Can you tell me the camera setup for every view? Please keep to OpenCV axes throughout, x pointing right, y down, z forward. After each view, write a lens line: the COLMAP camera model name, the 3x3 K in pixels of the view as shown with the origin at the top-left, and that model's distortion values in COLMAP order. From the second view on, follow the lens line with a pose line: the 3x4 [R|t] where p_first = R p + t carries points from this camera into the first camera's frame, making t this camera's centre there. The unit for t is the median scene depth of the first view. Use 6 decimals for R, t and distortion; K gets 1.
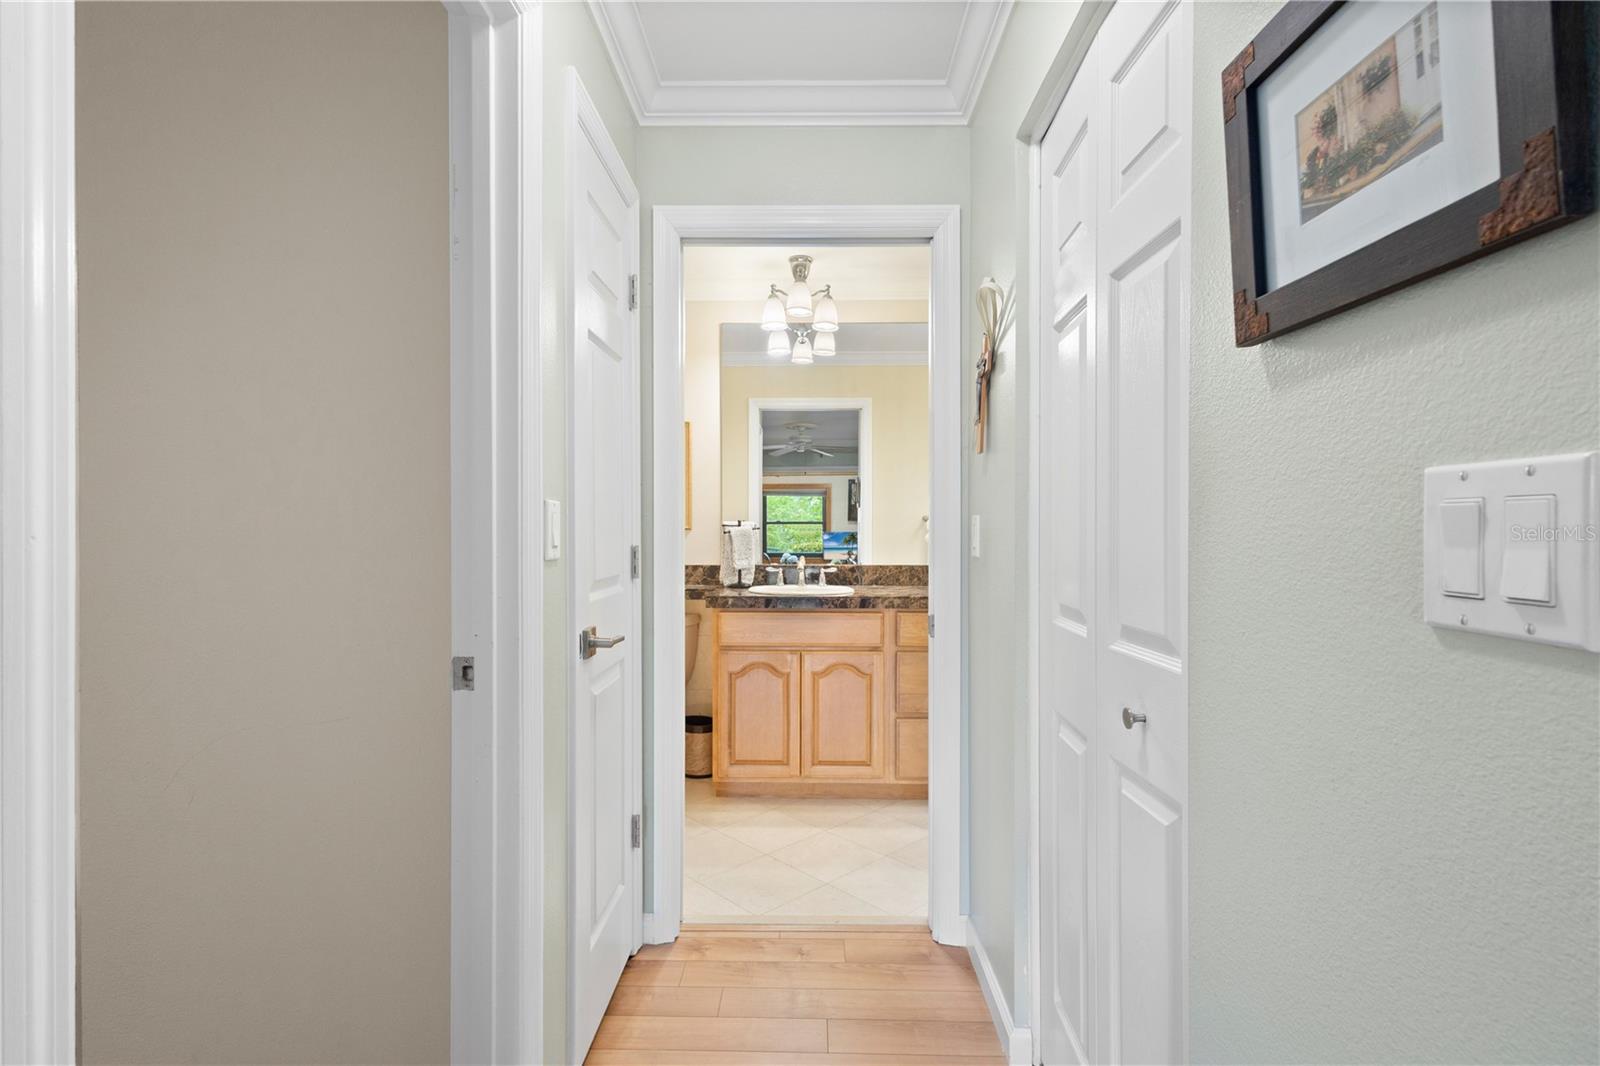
lens RADIAL K [[750.3, 0, 805.8], [0, 750.3, 530.6], [0, 0, 1]] dist [0.012209, -0.000591]
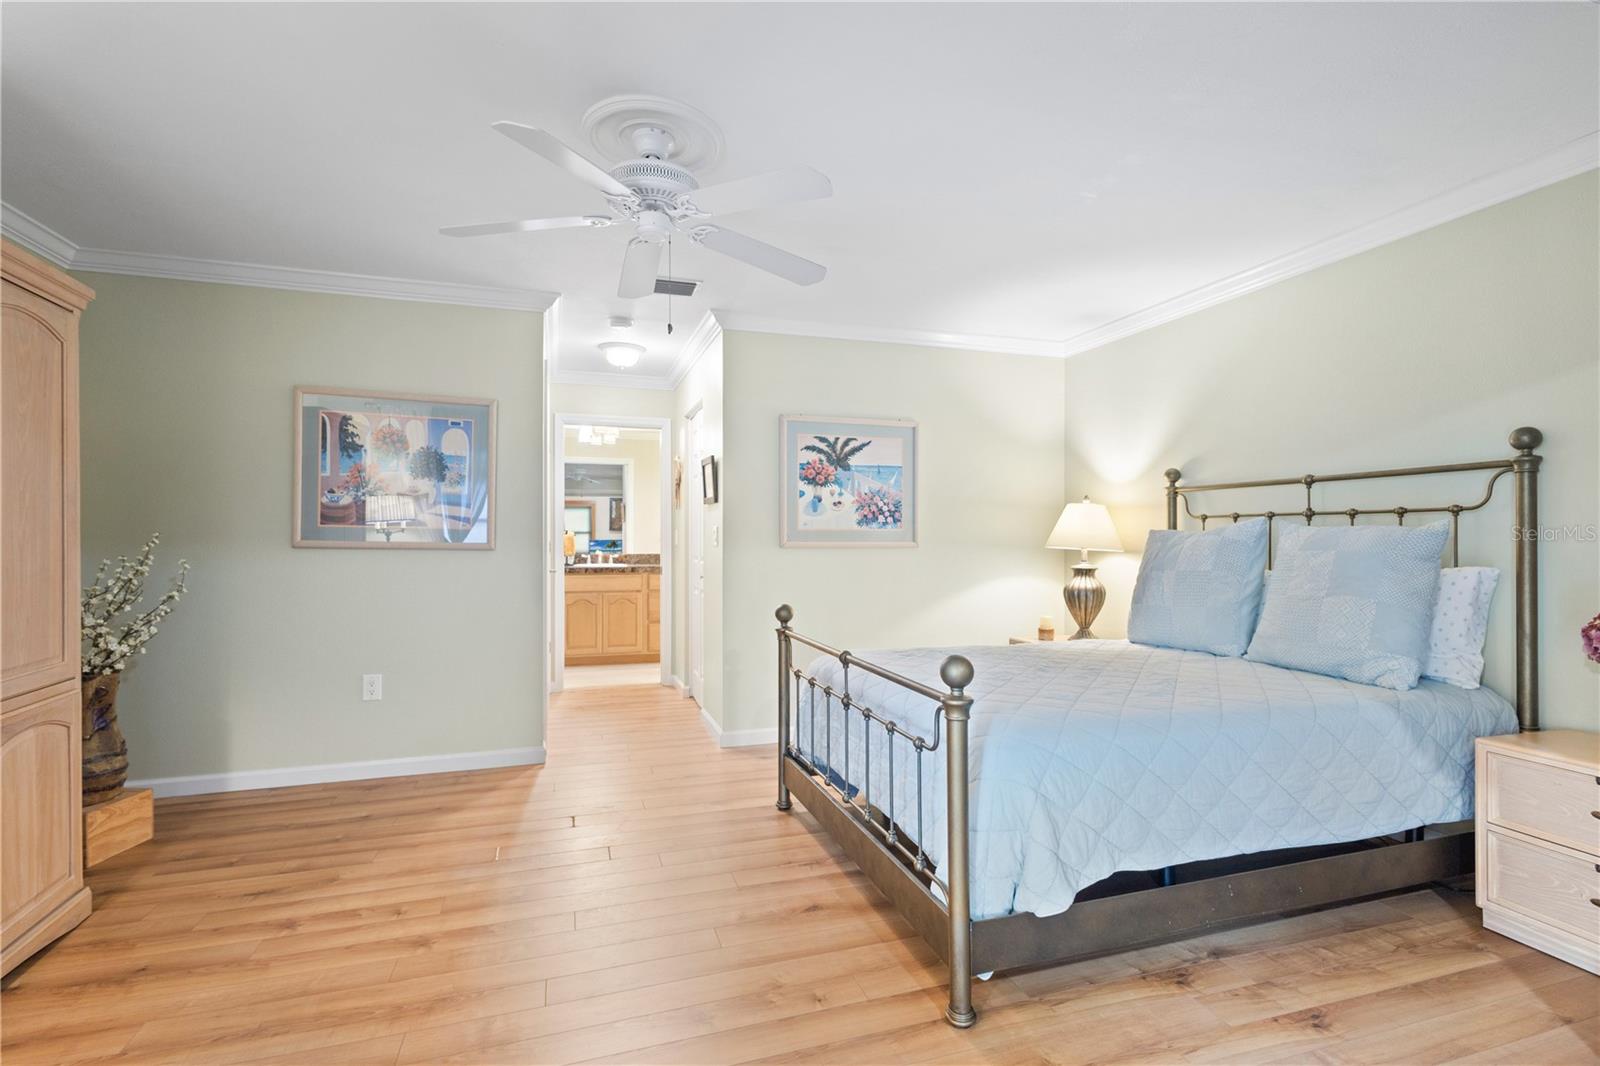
lens RADIAL K [[740.4, 0, 801.4], [0, 740.4, 540.8], [0, 0, 1]] dist [0.015107, -0.004803]
pose [[0.948647, -0.001750, 0.316333, -0.122578], [0.001245, 0.999998, 0.001799, 0.008810], [-0.316335, -0.001313, 0.948647, -1.051914]]
